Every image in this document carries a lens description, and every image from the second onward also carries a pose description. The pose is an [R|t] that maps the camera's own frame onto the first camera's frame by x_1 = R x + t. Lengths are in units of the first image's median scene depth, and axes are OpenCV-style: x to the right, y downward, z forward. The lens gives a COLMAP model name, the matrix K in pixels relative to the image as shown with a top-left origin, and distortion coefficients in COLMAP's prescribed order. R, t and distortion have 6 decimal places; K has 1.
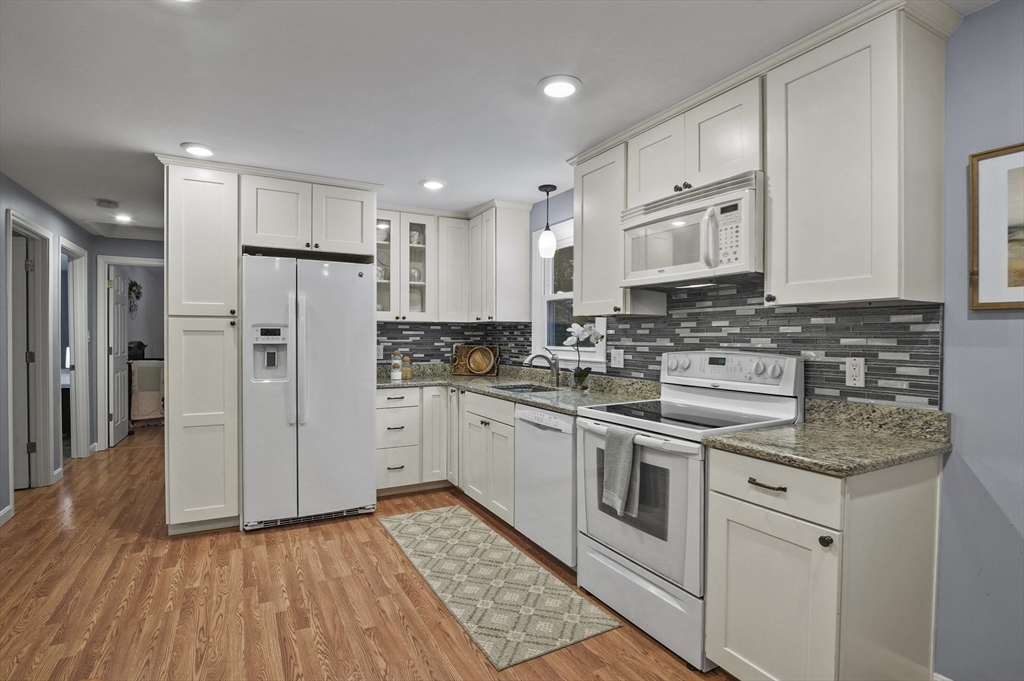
lens RADIAL K [[504.0, 0, 510.4], [0, 504.0, 343.5], [0, 0, 1]] dist [-0.028657, -0.000198]
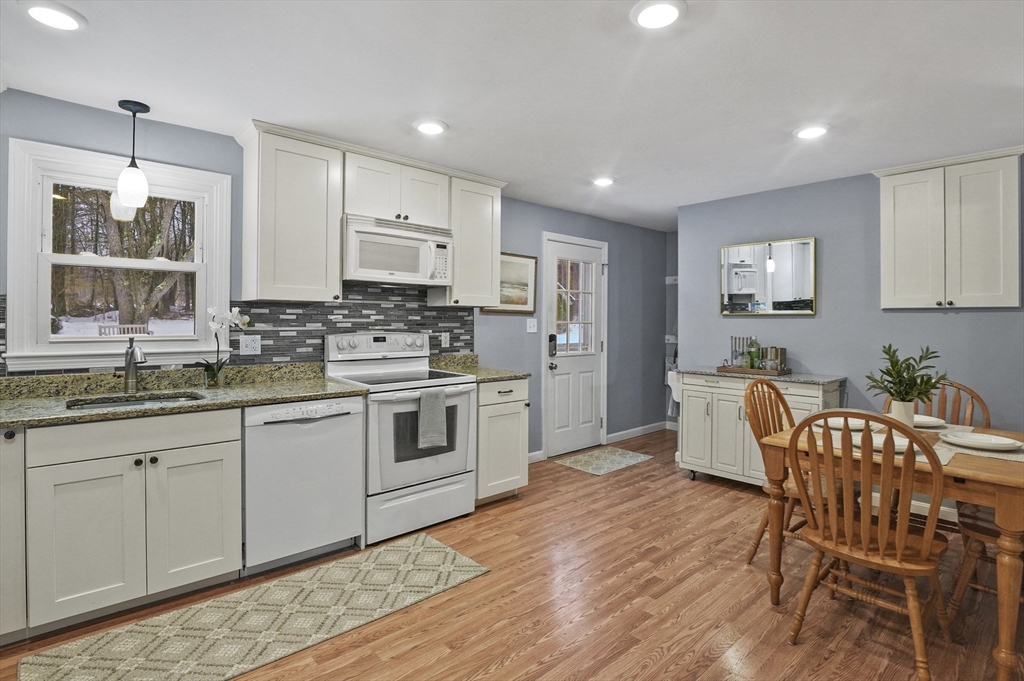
lens RADIAL K [[508.6, 0, 510.4], [0, 508.6, 323.7], [0, 0, 1]] dist [-0.021073, -0.000720]
pose [[-0.236159, -0.011811, 0.971643, -0.968297], [0.004467, 0.999902, 0.013240, -0.023680], [-0.971704, 0.007467, -0.236084, 0.895502]]
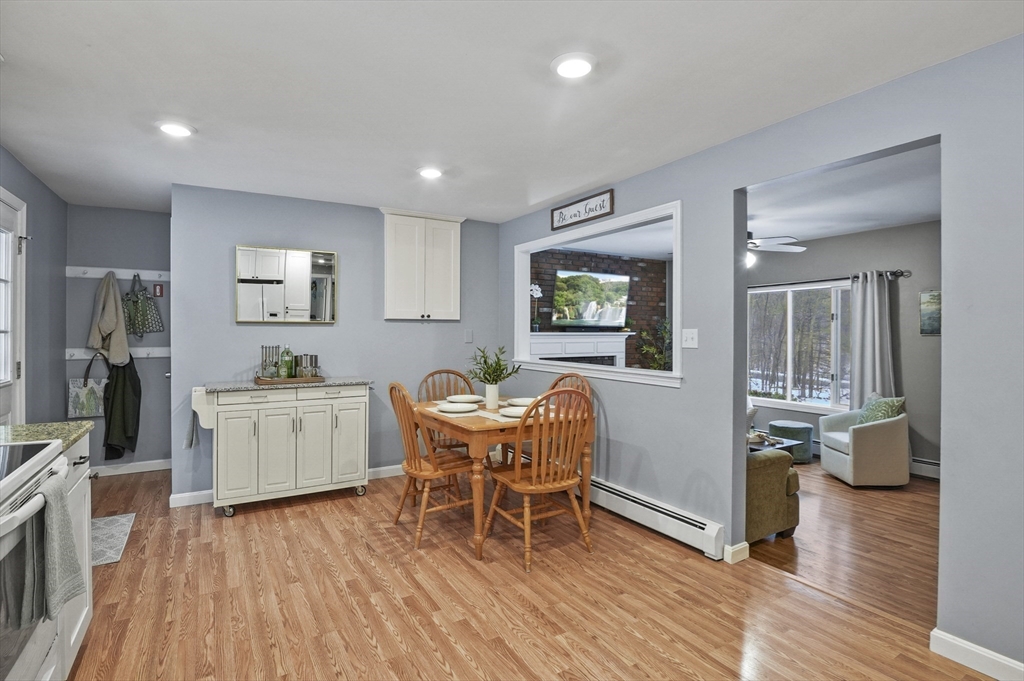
lens RADIAL K [[504.6, 0, 509.7], [0, 504.6, 336.3], [0, 0, 1]] dist [-0.030809, -0.001158]
pose [[-0.999114, -0.006728, -0.041549, -0.263092], [-0.007677, 0.999712, 0.022727, -0.024689], [0.041384, 0.023026, -0.998878, 1.301991]]
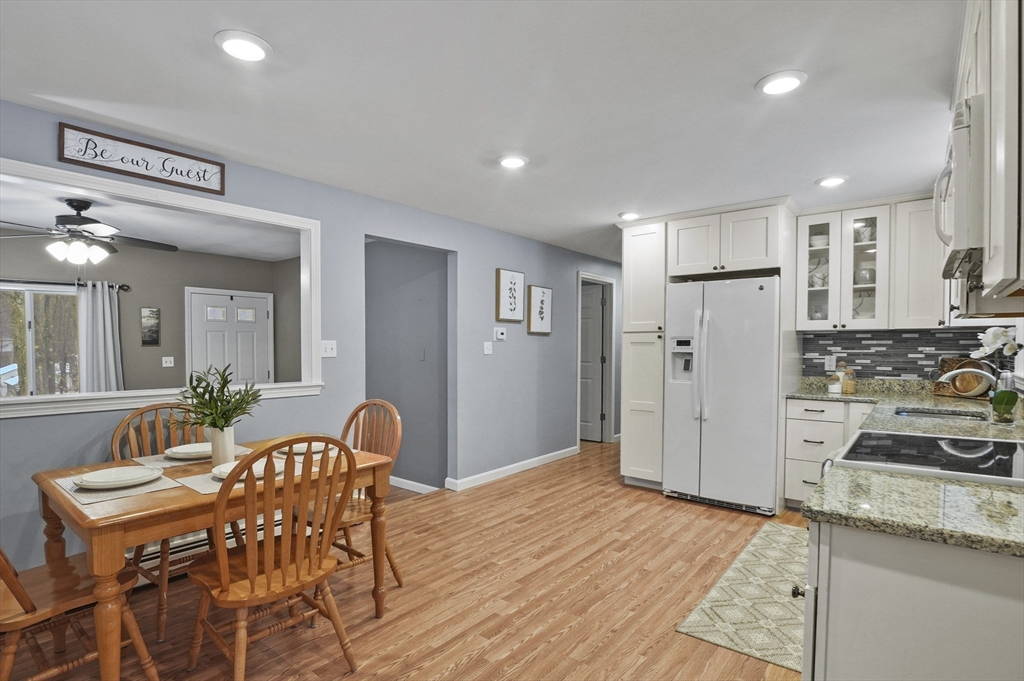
lens RADIAL K [[513.3, 0, 503.6], [0, 513.3, 364.1], [0, 0, 1]] dist [-0.019149, -0.000764]
pose [[0.374277, 0.030200, -0.926825, 0.649105], [-0.012343, 0.999543, 0.027585, 0.000473], [0.927235, 0.001116, 0.374479, 0.122066]]
